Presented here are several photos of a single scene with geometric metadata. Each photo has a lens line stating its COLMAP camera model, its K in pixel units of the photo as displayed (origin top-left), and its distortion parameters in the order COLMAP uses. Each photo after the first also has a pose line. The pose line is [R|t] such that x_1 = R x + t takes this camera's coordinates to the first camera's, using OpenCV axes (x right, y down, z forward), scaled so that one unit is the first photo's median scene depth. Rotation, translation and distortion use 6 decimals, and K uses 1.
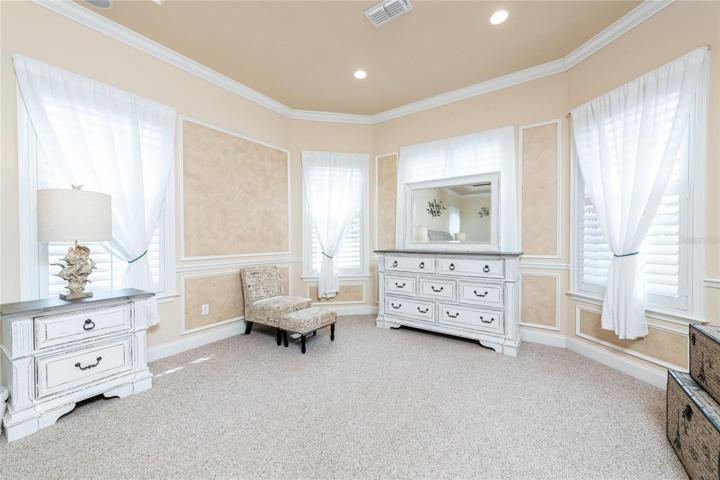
lens RADIAL K [[279.7, 0, 360.1], [0, 279.7, 239.3], [0, 0, 1]] dist [0.001818, -0.000159]
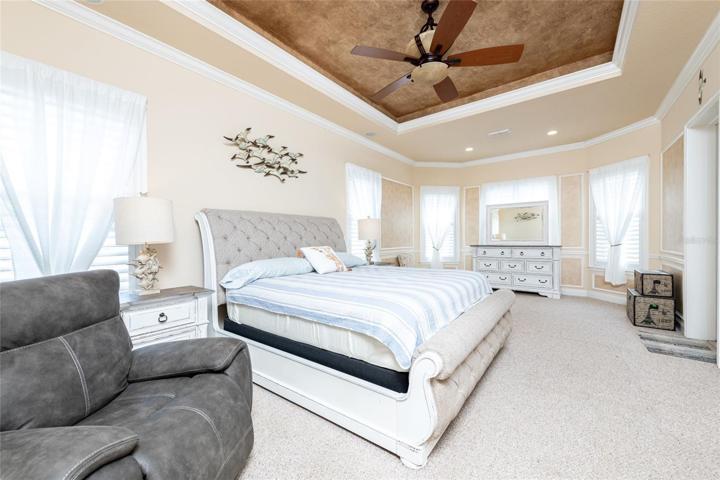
lens RADIAL K [[279.7, 0, 360.1], [0, 279.7, 240.8], [0, 0, 1]] dist [0.001818, -0.000159]
pose [[0.998393, -0.005020, -0.056455, -0.630425], [0.004929, 0.999986, -0.001761, 0.012910], [0.056463, 0.001480, 0.998404, -0.897973]]
